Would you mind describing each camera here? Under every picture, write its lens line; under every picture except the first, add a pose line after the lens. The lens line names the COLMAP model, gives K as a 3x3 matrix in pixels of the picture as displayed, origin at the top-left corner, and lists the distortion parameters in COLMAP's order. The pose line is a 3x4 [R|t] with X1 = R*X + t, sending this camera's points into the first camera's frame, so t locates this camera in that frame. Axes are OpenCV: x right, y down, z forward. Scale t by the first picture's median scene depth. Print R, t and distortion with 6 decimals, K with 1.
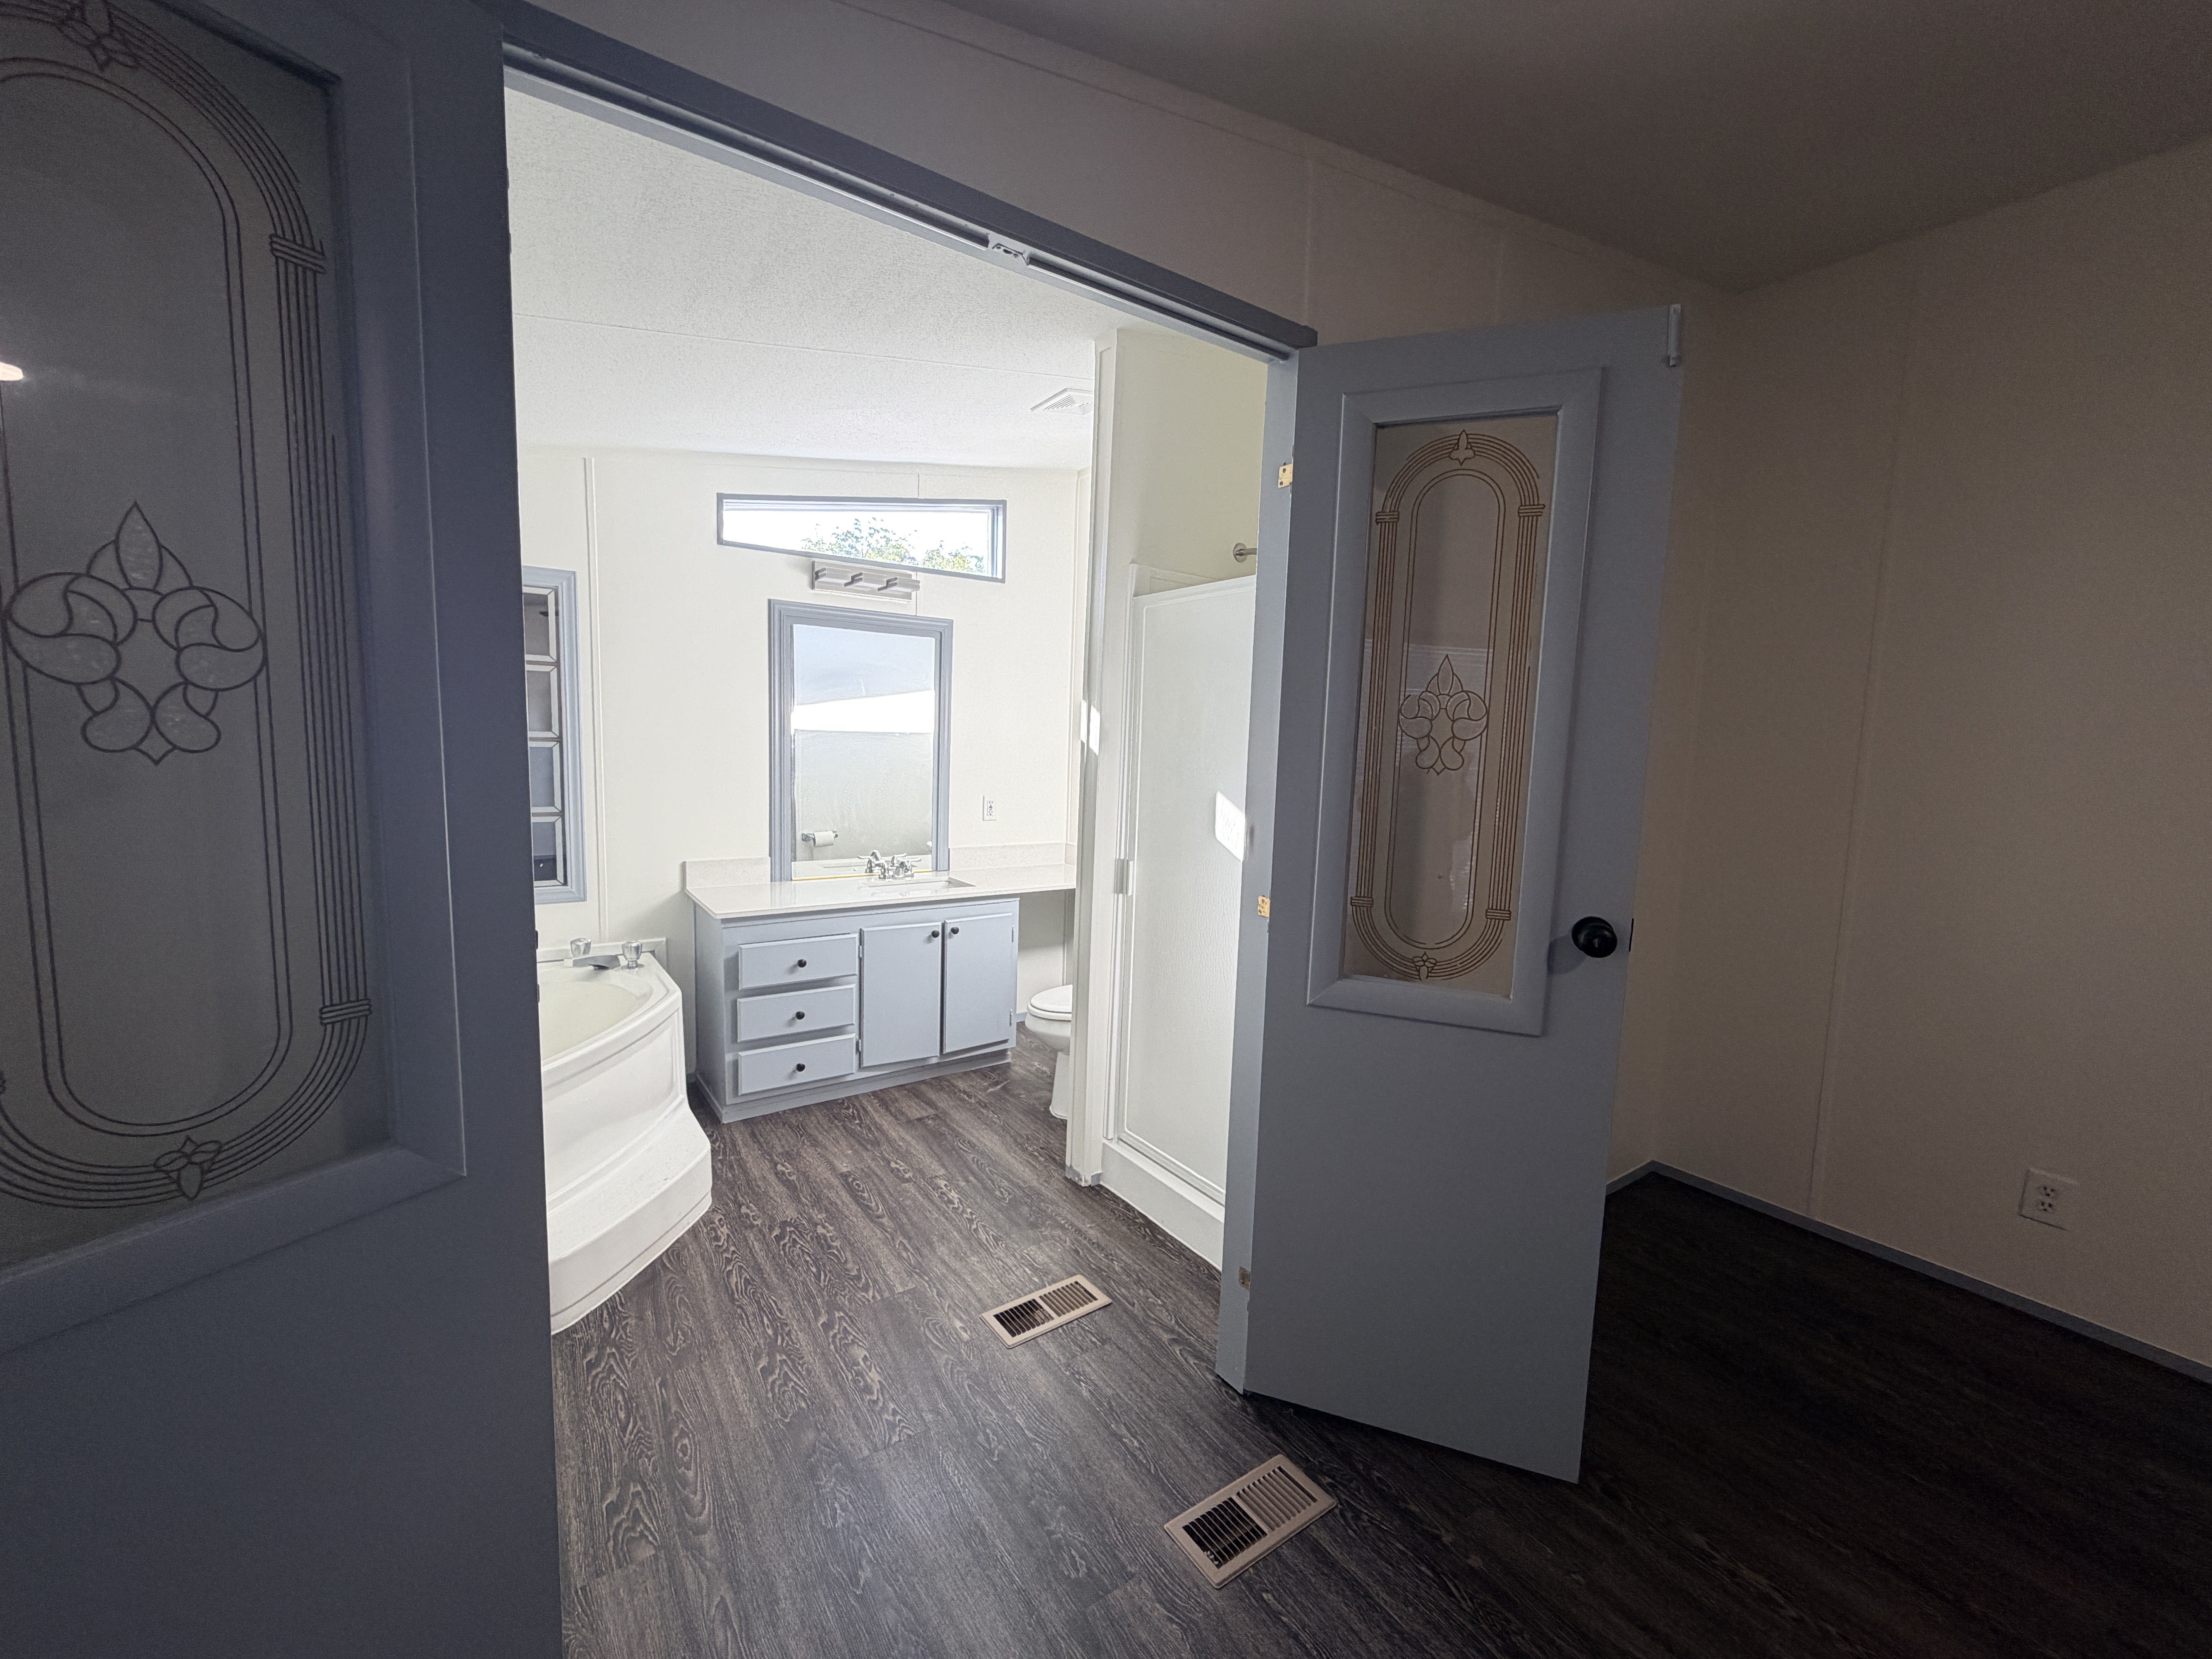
lens RADIAL K [[888.5, 0, 1106.0], [0, 888.5, 829.5], [0, 0, 1]] dist [-0.000847, 0.000036]
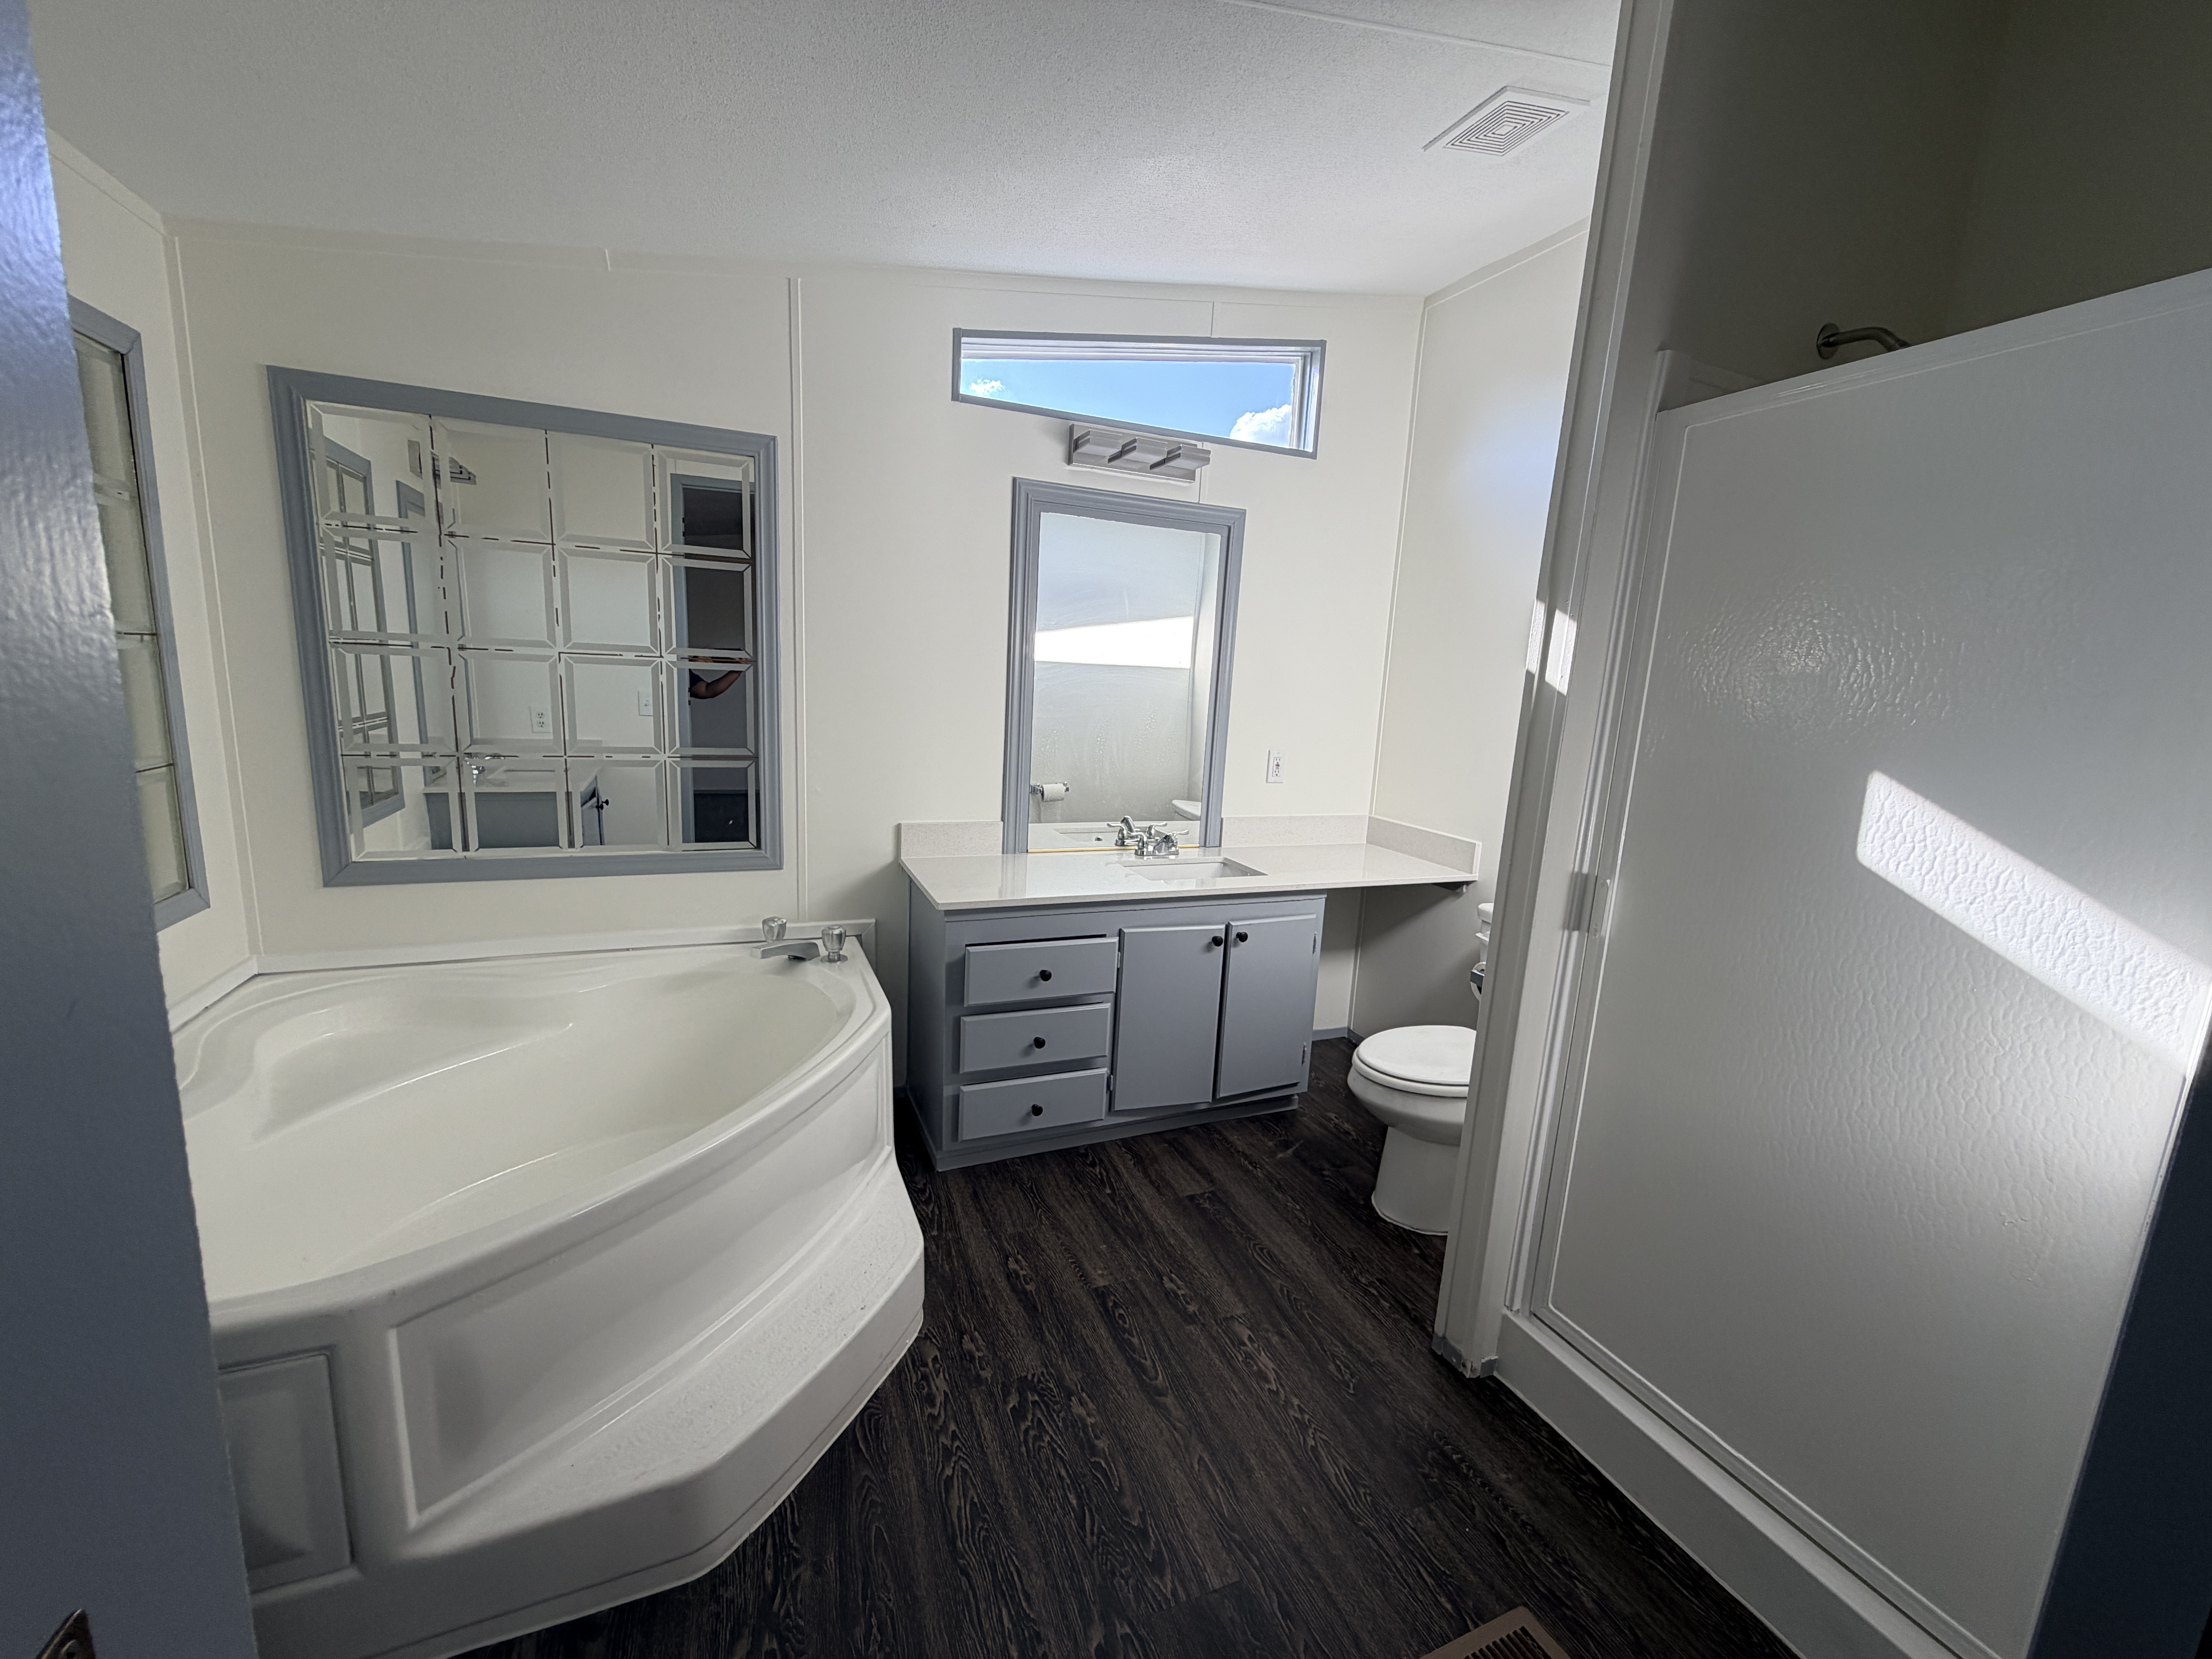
lens RADIAL K [[888.5, 0, 1106.0], [0, 888.5, 829.5], [0, 0, 1]] dist [-0.000847, 0.000036]
pose [[0.976262, 0.053803, -0.209803, -0.145026], [-0.041066, 0.997065, 0.064607, -0.017716], [0.212664, -0.054457, 0.975607, 0.300679]]
